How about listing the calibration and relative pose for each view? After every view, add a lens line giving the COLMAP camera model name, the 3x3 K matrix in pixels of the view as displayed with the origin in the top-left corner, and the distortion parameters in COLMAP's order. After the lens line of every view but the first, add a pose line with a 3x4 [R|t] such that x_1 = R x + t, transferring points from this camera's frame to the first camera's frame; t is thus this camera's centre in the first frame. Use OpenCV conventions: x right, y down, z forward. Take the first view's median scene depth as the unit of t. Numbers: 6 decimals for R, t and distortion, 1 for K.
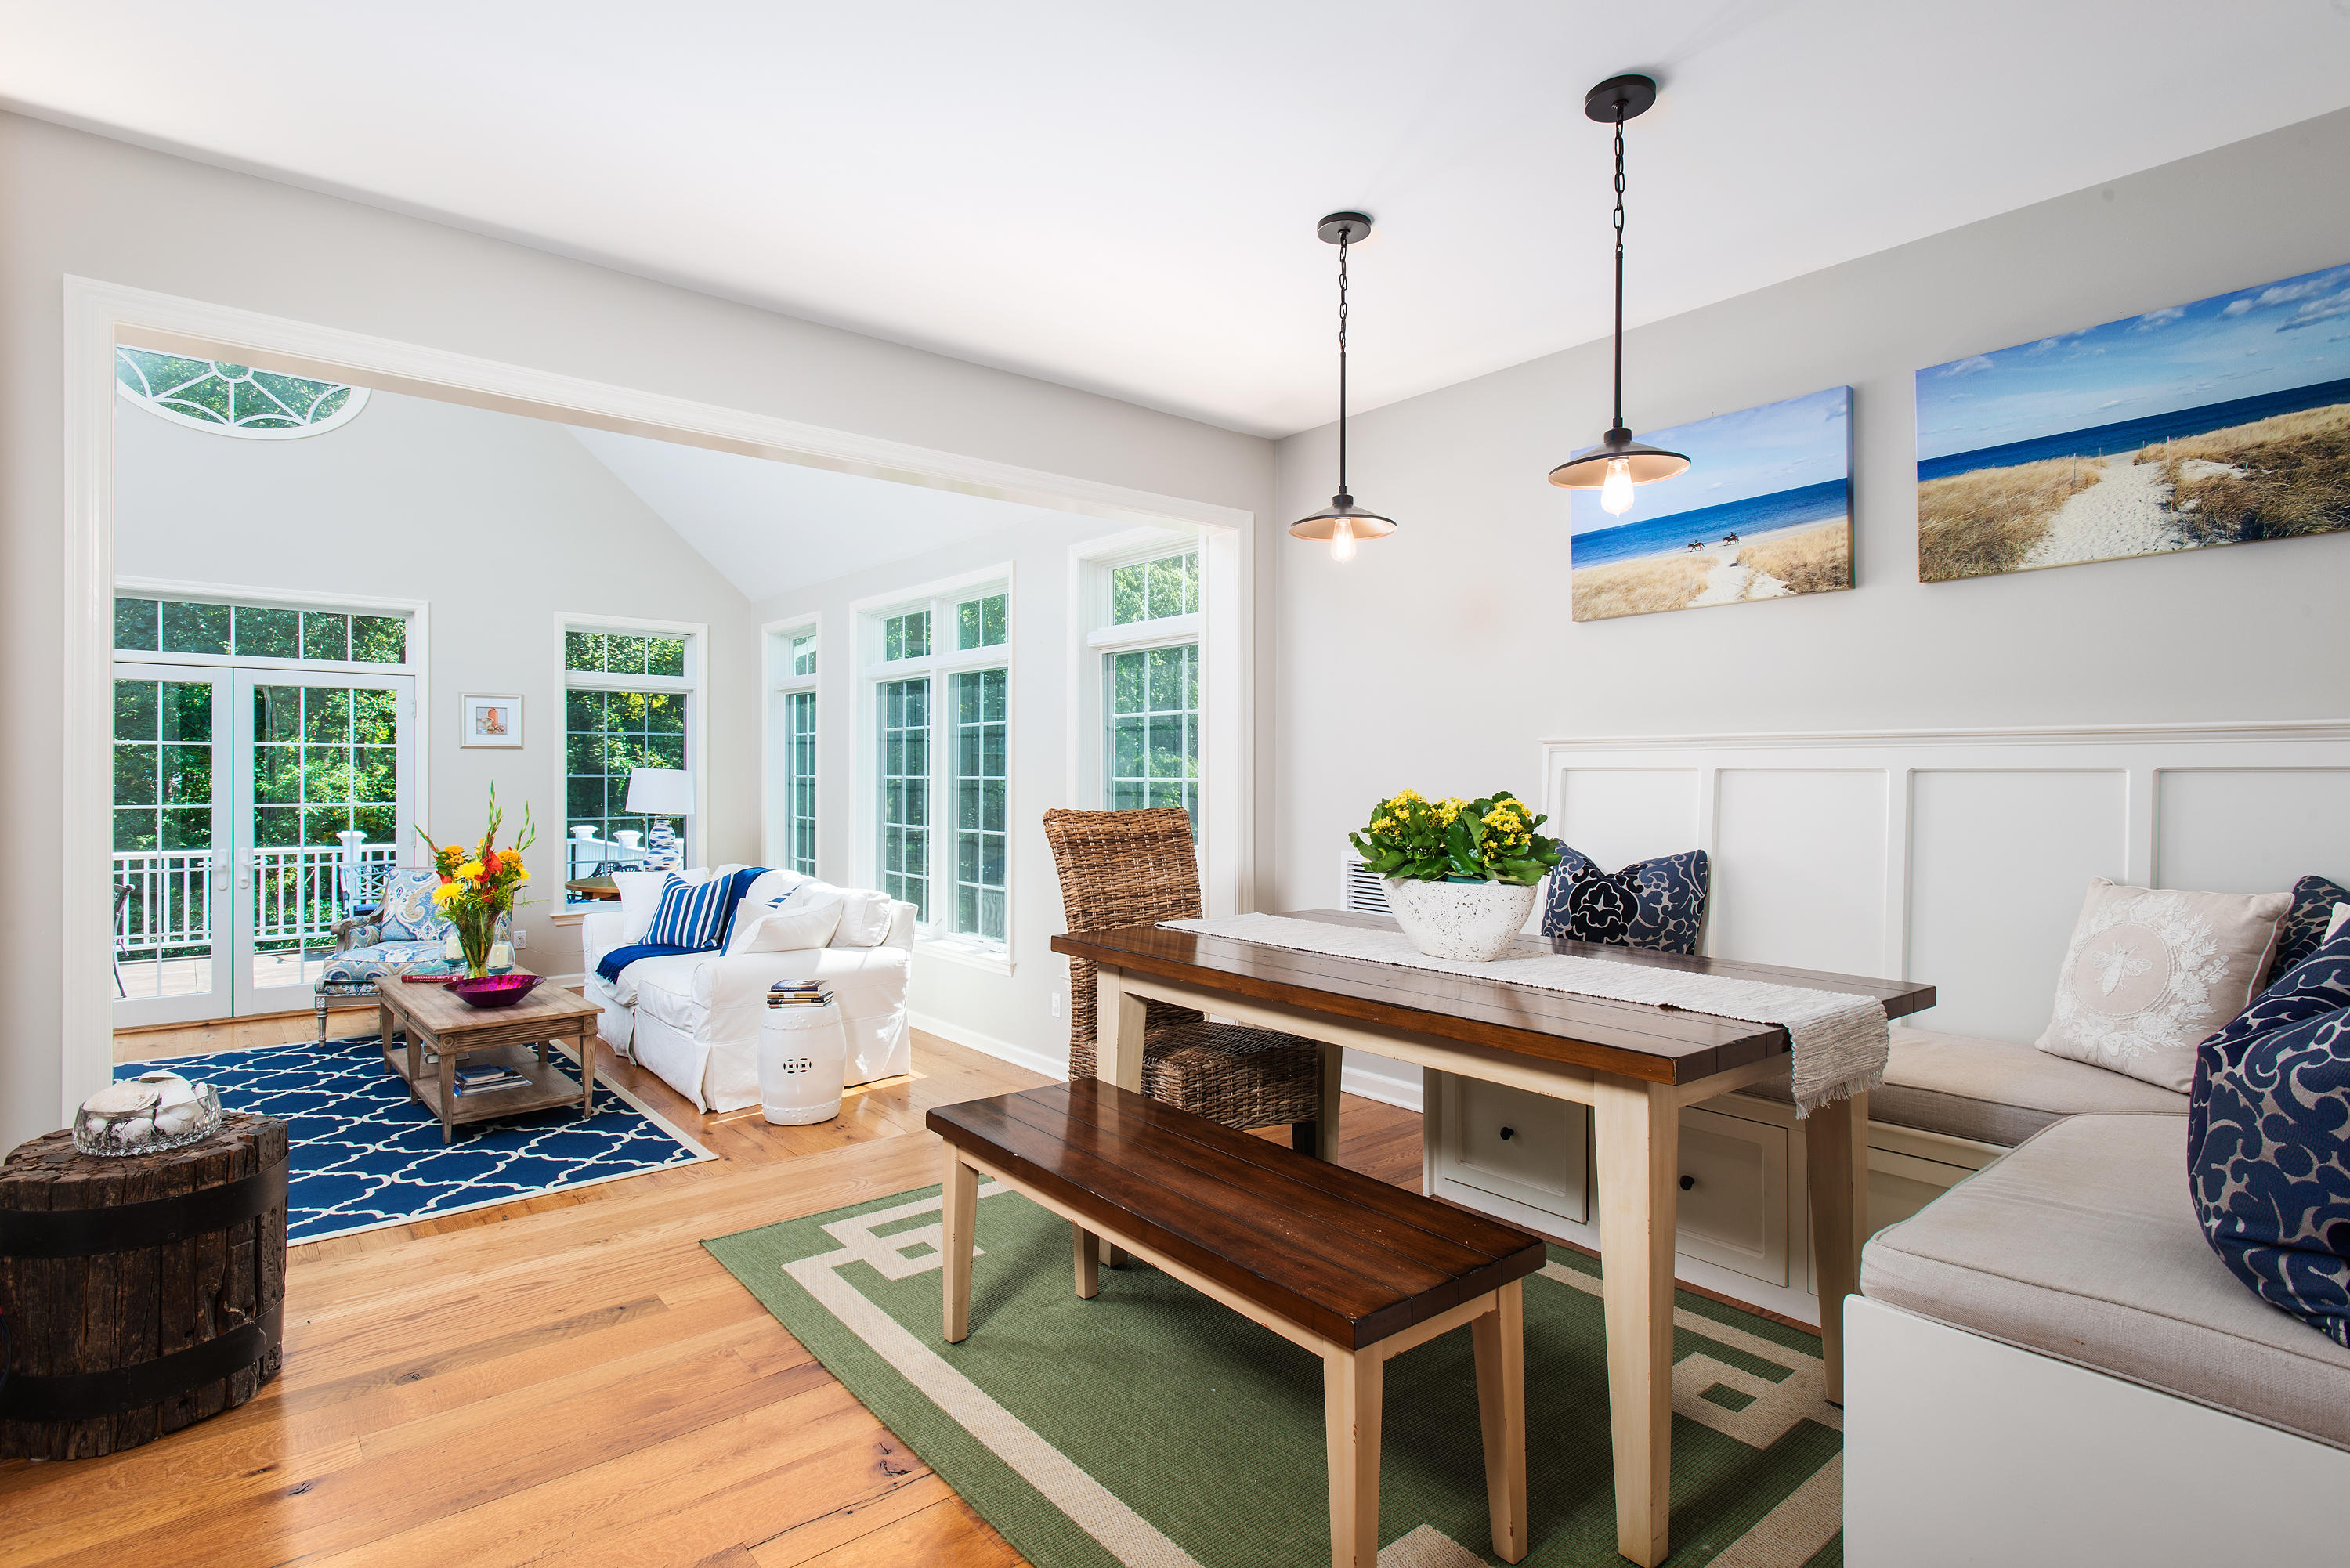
lens RADIAL K [[1183.3, 0, 1175.0], [0, 1183.3, 784.0], [0, 0, 1]] dist [0.005832, -0.001480]
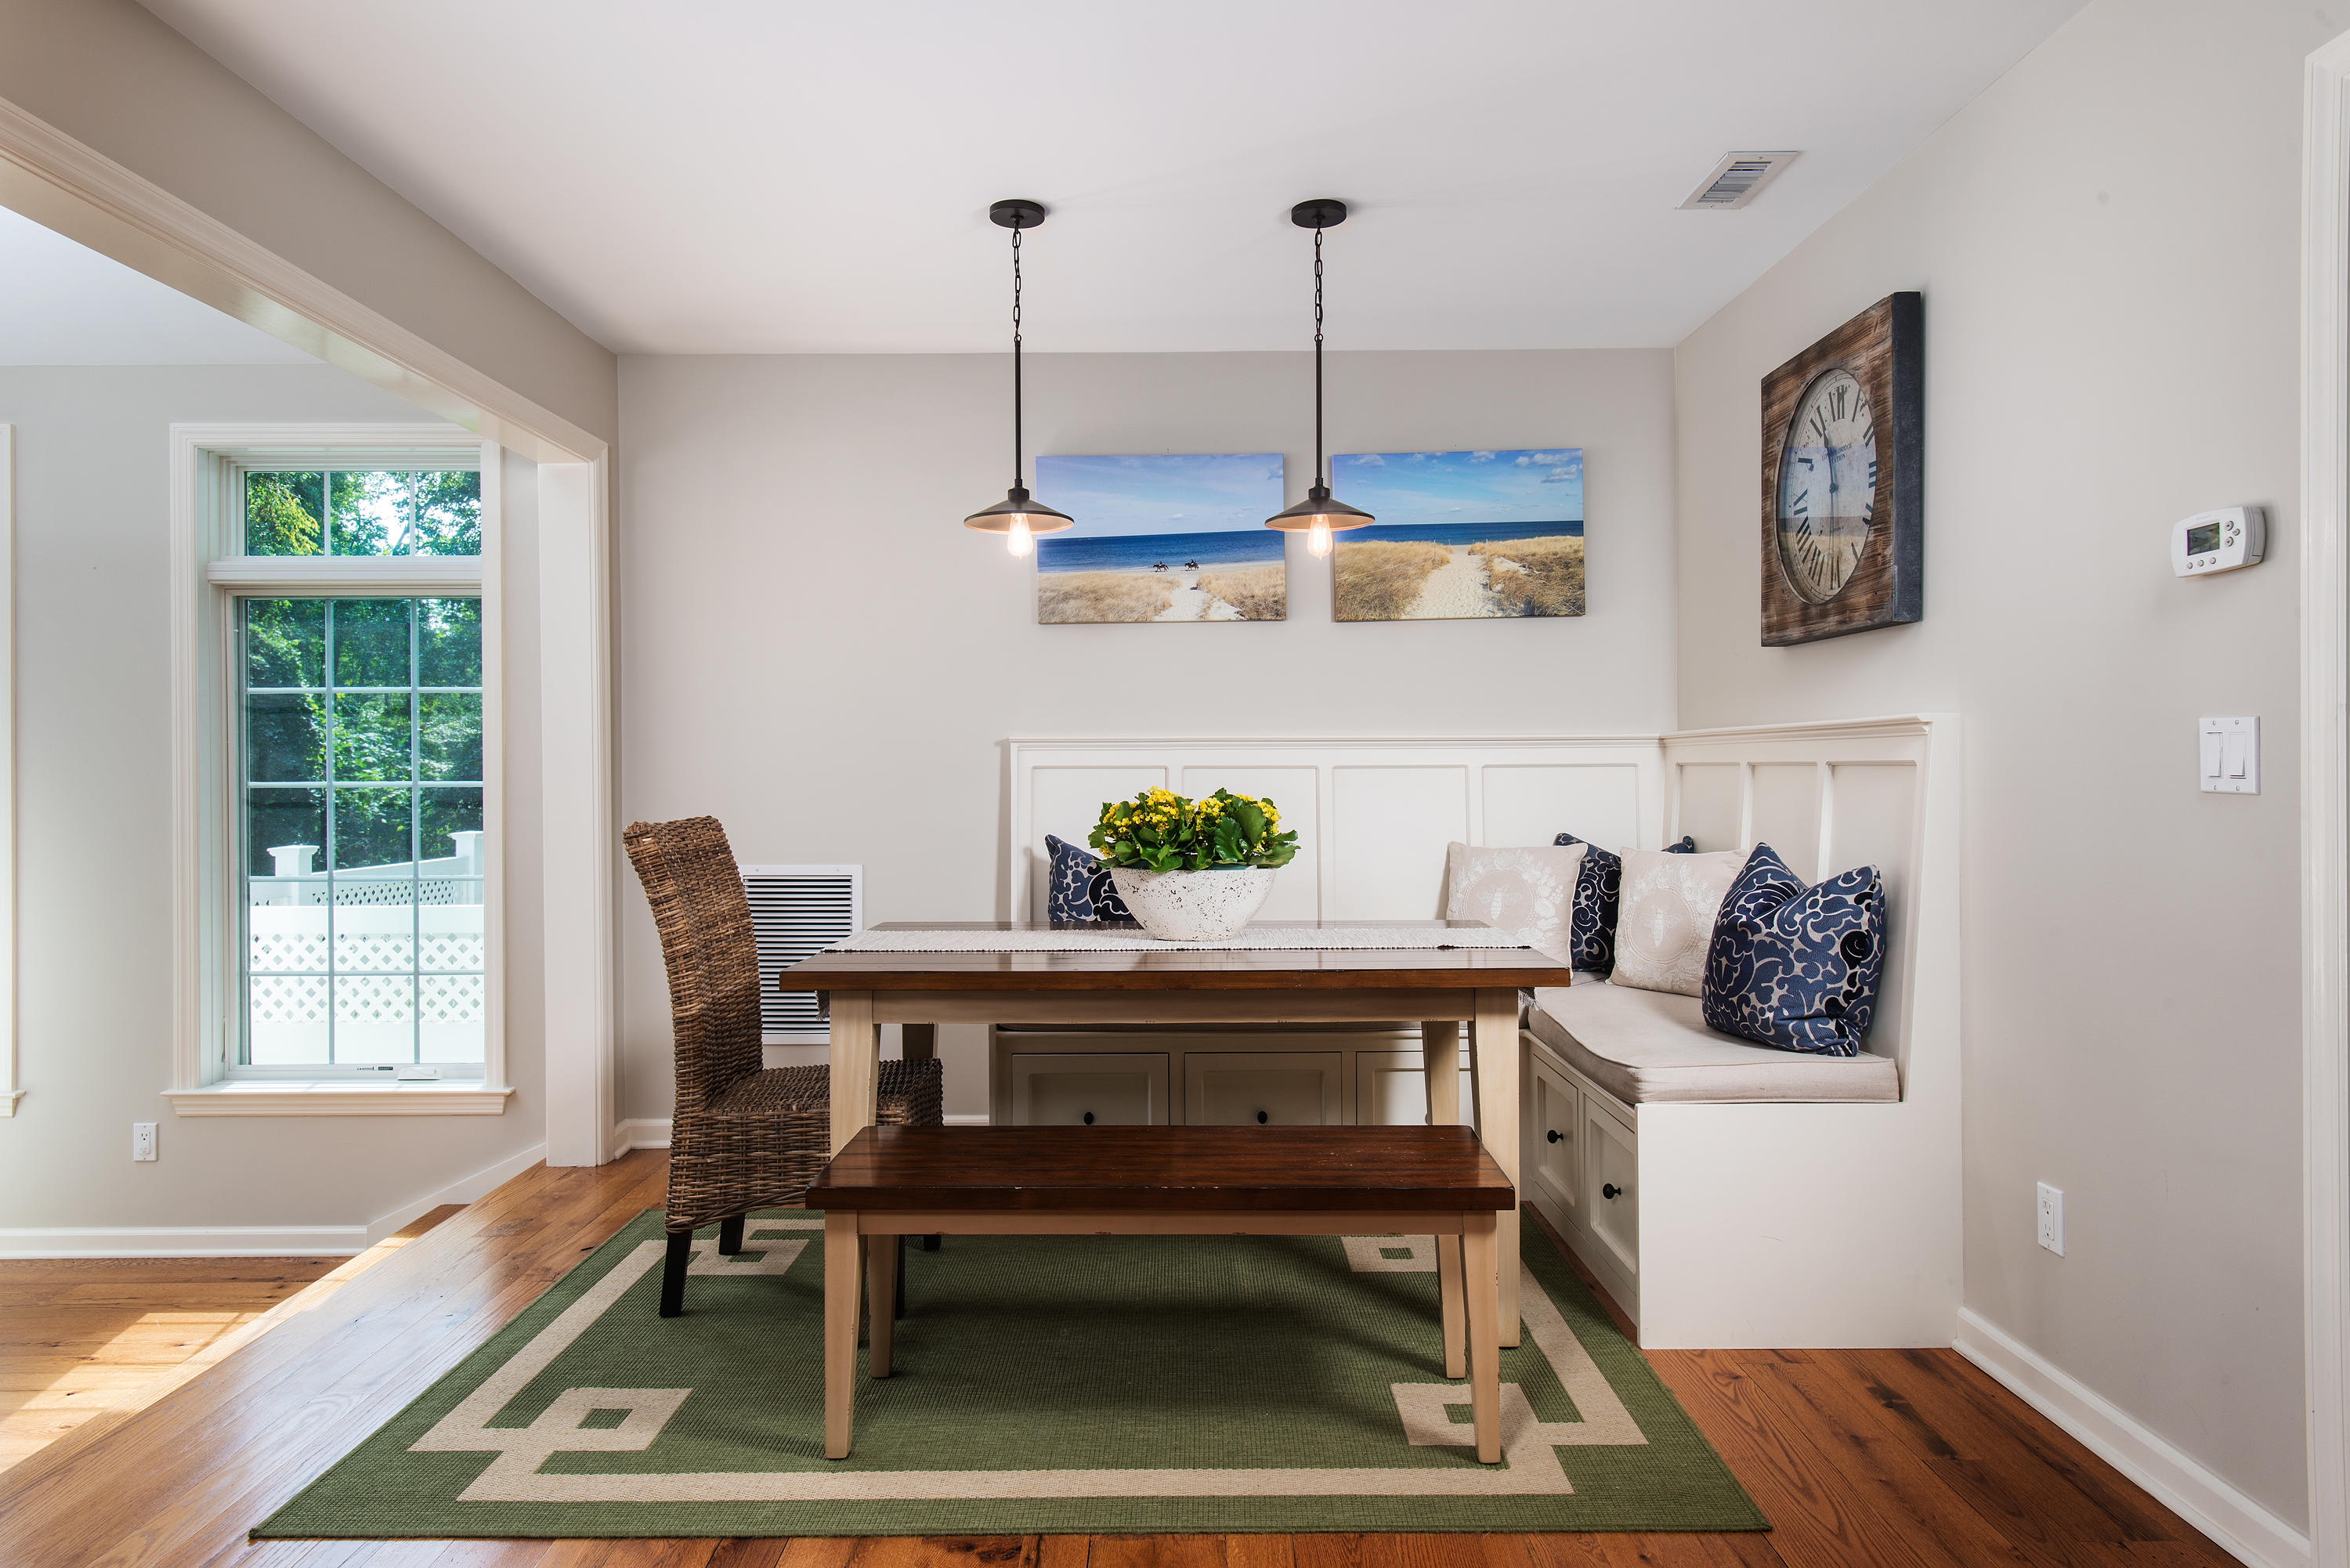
lens RADIAL K [[1469.0, 0, 1175.0], [0, 1469.0, 784.0], [0, 0, 1]] dist [0.038564, -0.001307]
pose [[0.634578, -0.012763, 0.772754, -0.771493], [0.013082, 0.999898, 0.005772, -0.005461], [-0.772748, 0.006446, 0.634680, 0.138315]]
